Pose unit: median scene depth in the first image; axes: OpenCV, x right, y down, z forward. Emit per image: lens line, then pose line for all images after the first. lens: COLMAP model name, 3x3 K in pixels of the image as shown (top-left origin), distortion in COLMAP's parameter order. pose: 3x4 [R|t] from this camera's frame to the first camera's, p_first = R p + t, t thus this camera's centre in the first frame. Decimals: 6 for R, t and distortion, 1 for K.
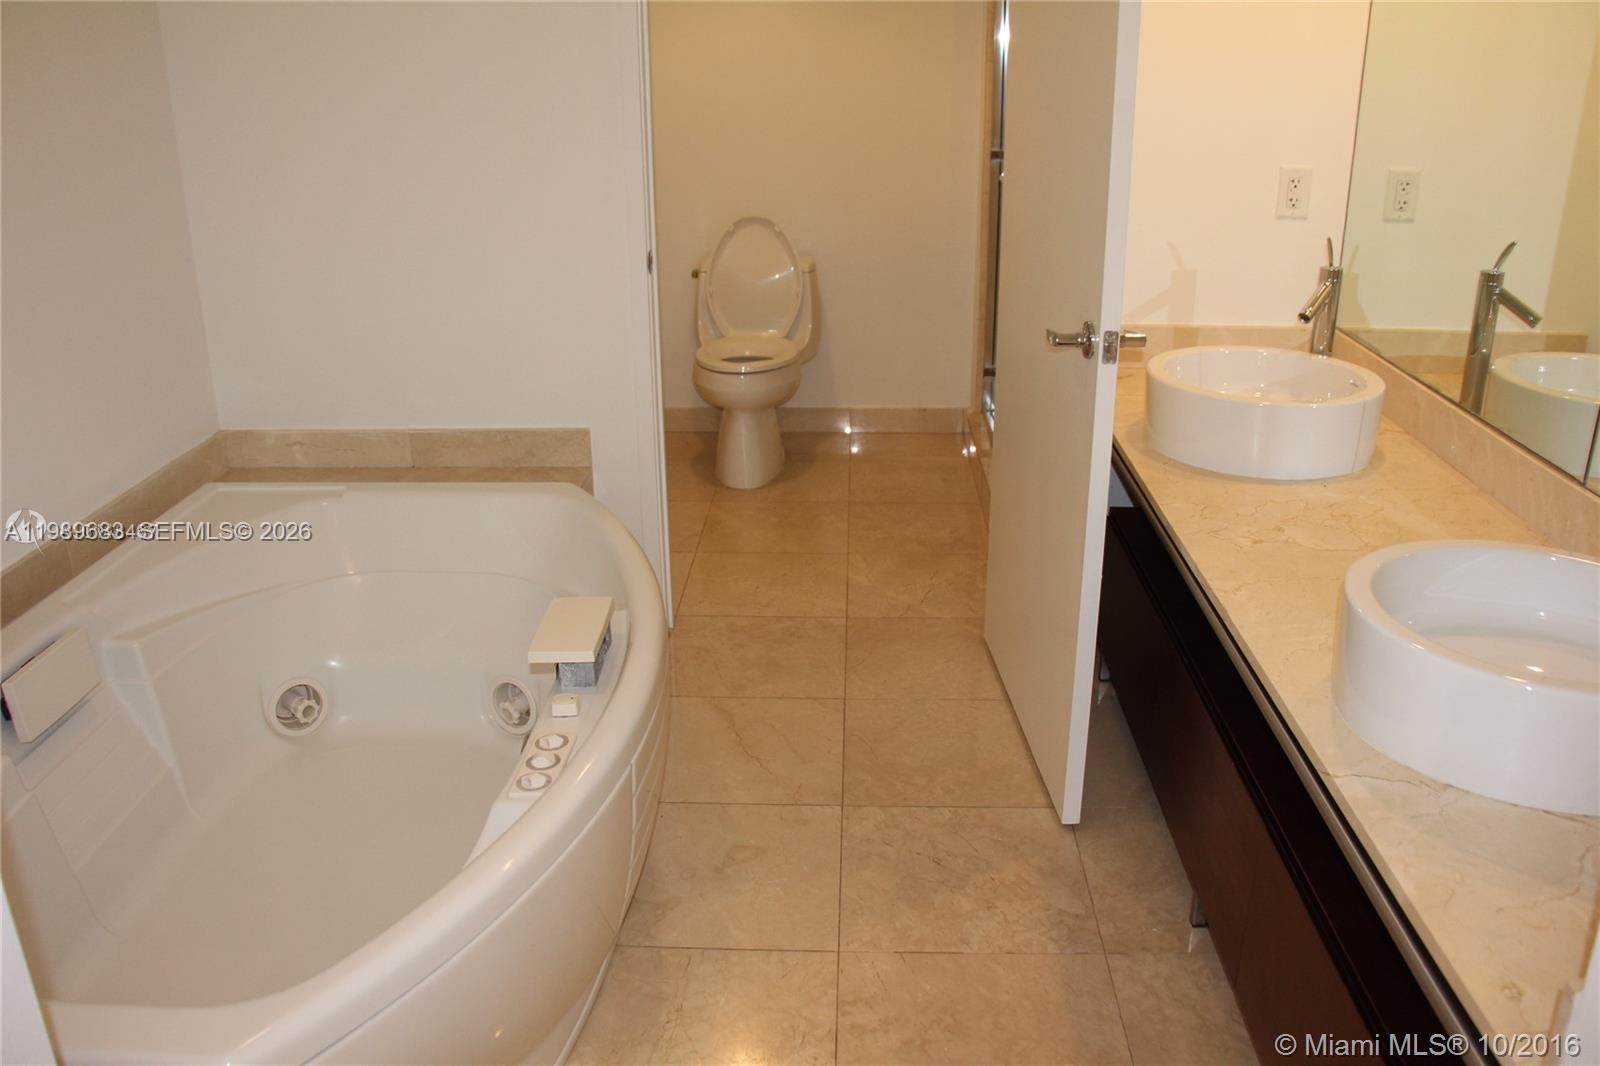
lens RADIAL K [[1304.3, 0, 800.1], [0, 1304.3, 523.2], [0, 0, 1]] dist [-0.188474, 0.154177]
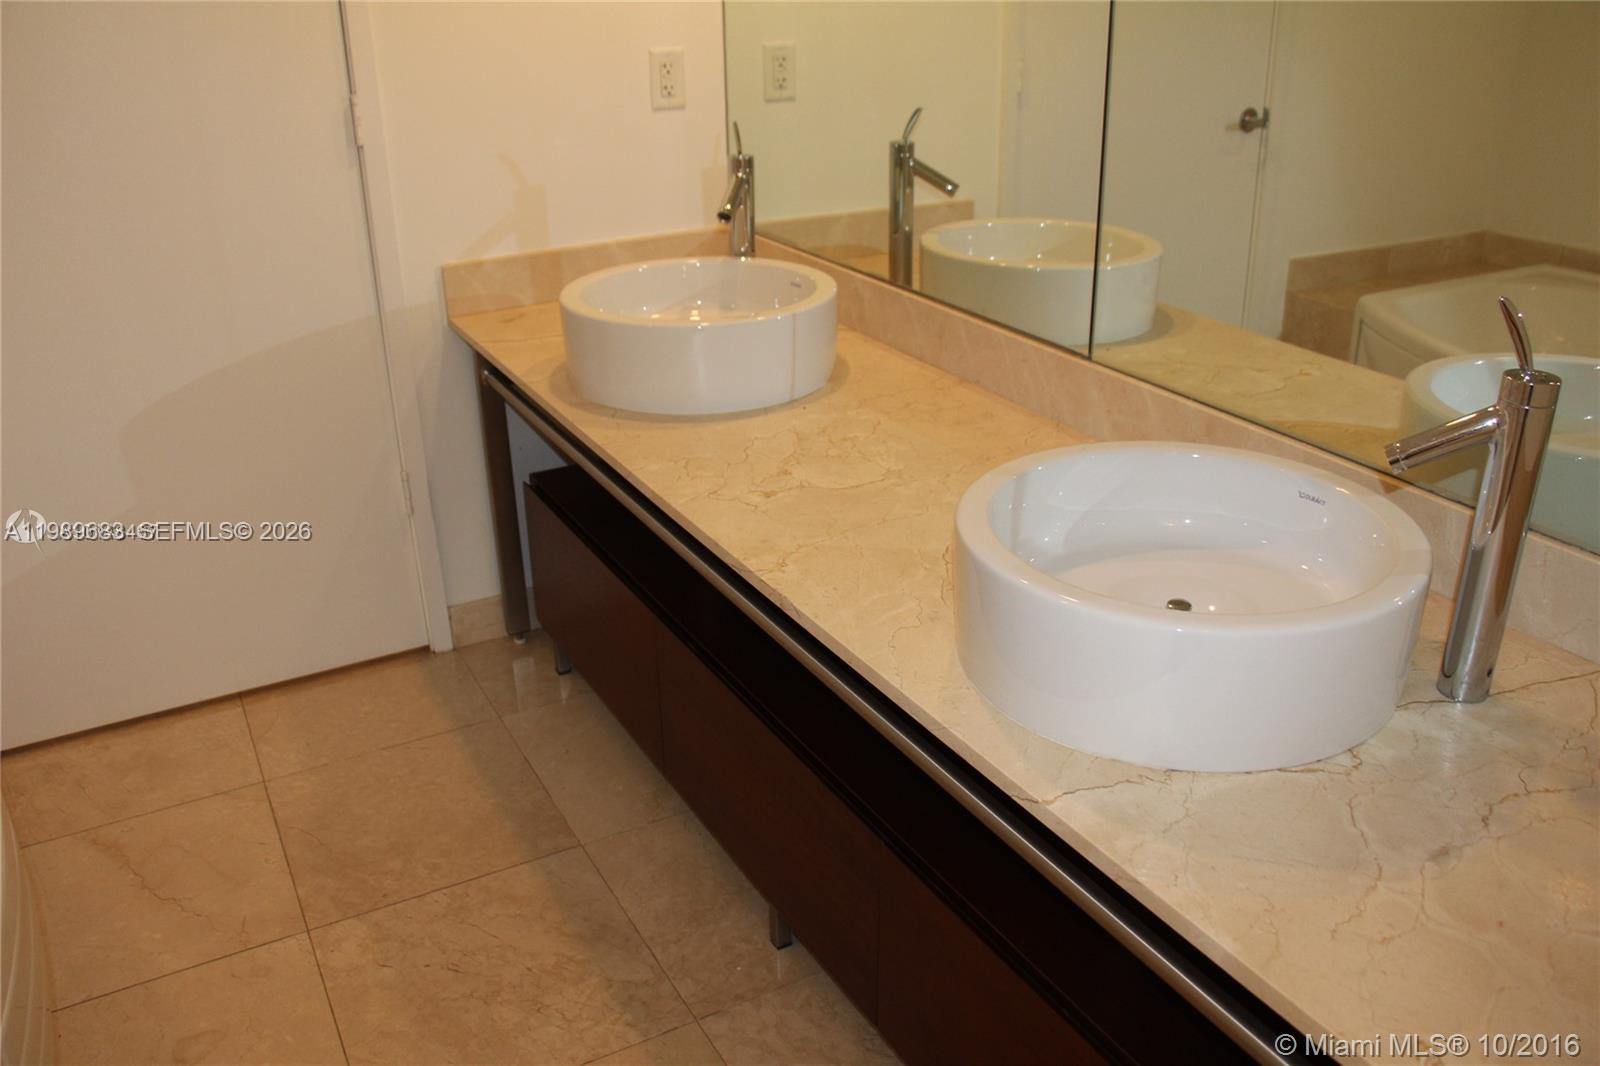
lens RADIAL K [[1304.3, 0, 800.1], [0, 1304.3, 523.2], [0, 0, 1]] dist [-0.188474, 0.154177]
pose [[0.854377, -0.218266, 0.471593, -0.016624], [0.194029, 0.975871, 0.100140, -0.037505], [-0.482071, 0.005945, 0.876112, 0.210092]]
